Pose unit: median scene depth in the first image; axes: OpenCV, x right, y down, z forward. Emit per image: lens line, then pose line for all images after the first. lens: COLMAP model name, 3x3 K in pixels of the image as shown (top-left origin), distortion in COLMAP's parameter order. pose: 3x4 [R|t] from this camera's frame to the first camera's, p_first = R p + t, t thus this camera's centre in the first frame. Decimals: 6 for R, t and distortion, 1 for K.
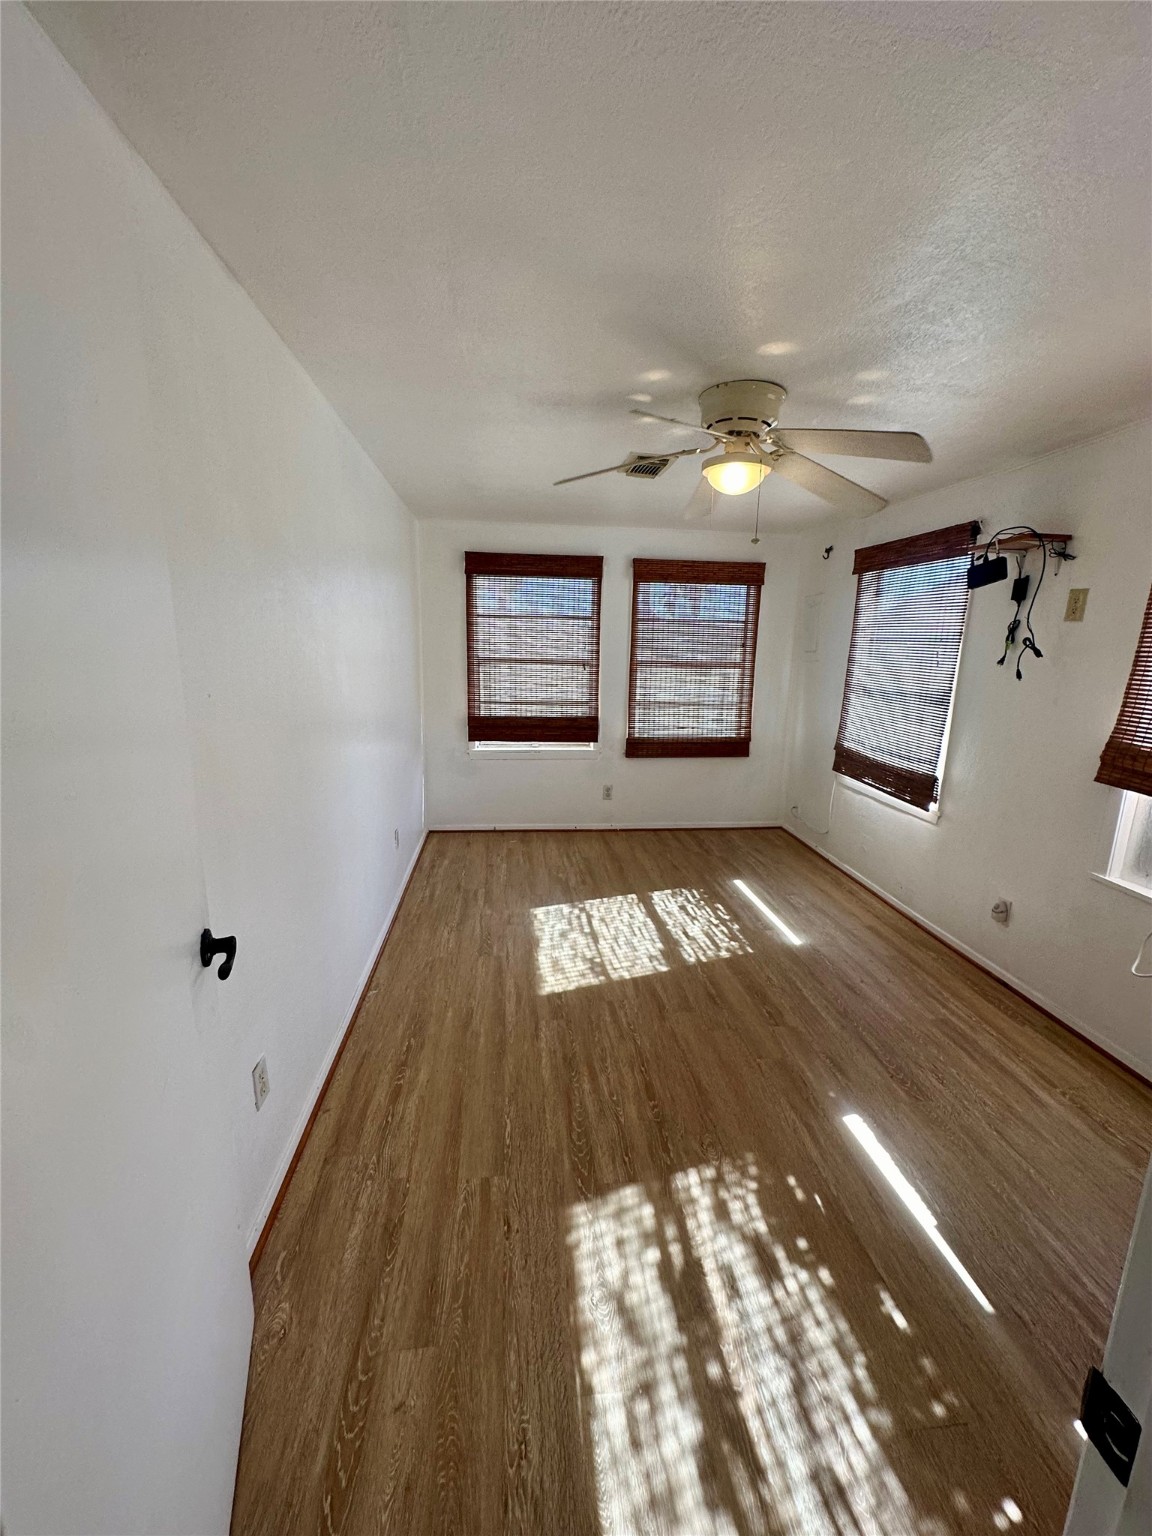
lens RADIAL K [[611.0, 0, 578.8], [0, 611.0, 769.6], [0, 0, 1]] dist [-0.000578, 0.000033]
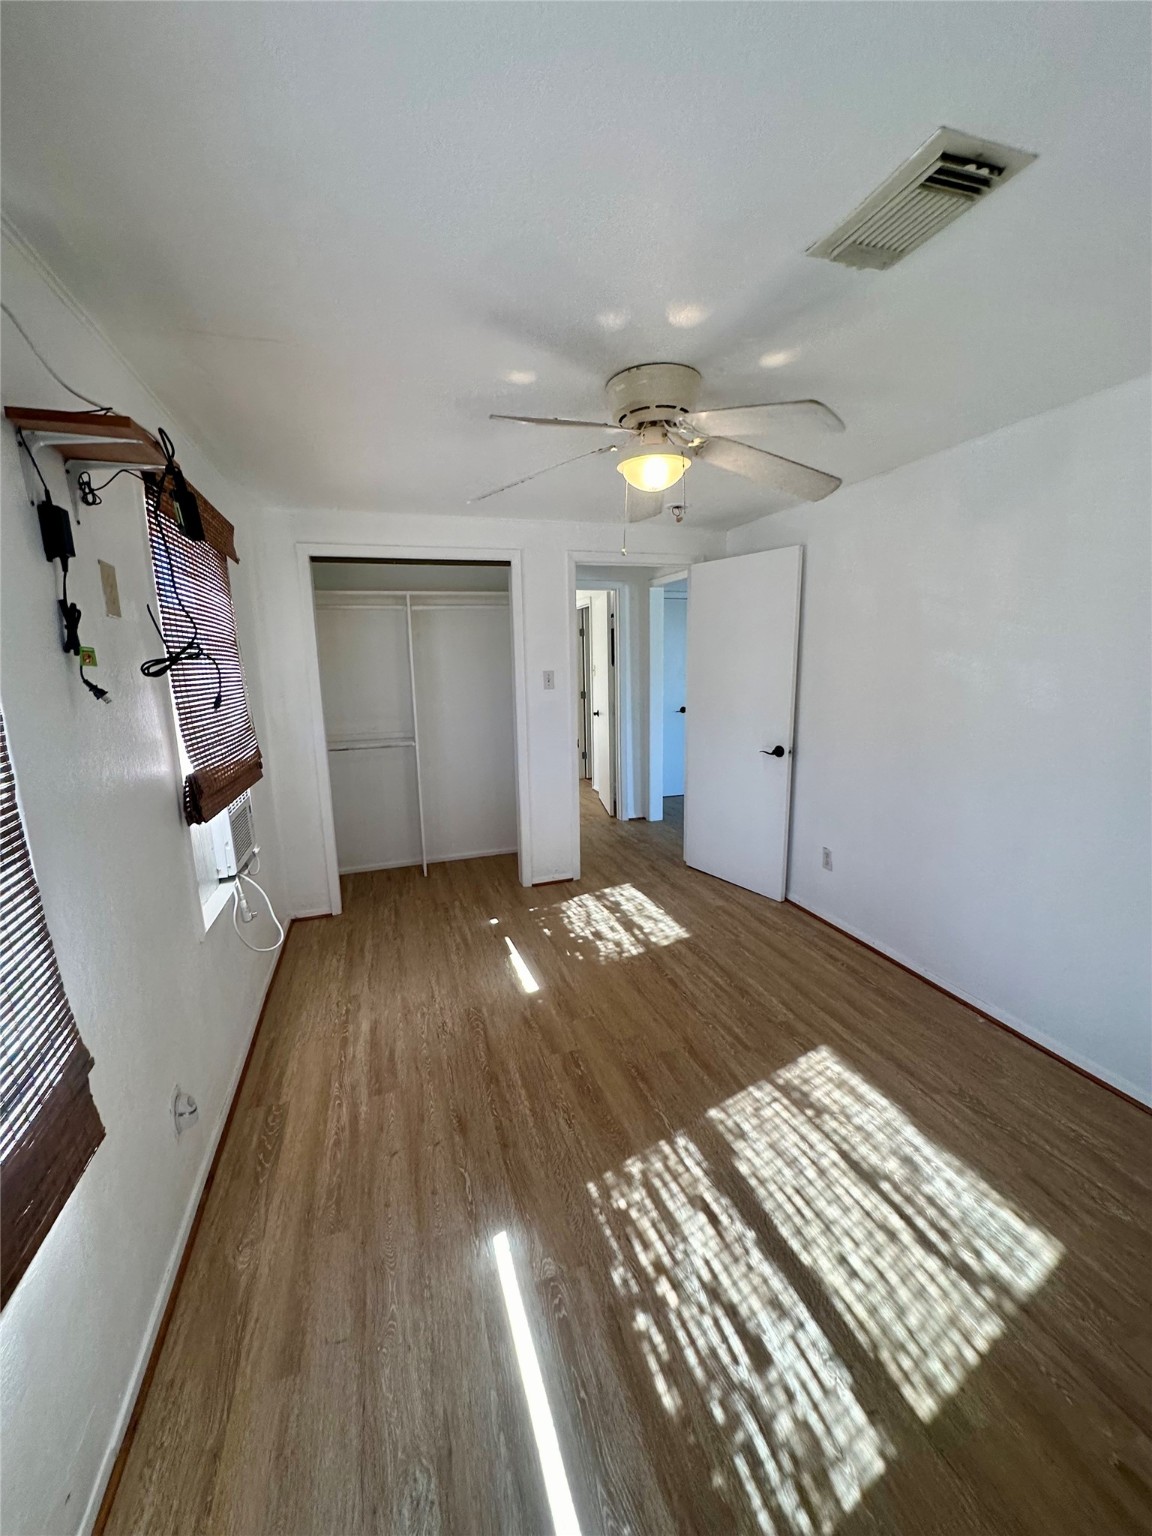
lens RADIAL K [[611.0, 0, 578.8], [0, 611.0, 769.6], [0, 0, 1]] dist [-0.000578, 0.000033]
pose [[-0.978983, 0.033099, -0.201238, 0.425275], [-0.043988, 0.929246, 0.366833, -0.299165], [0.199141, 0.367975, -0.908260, 1.479213]]
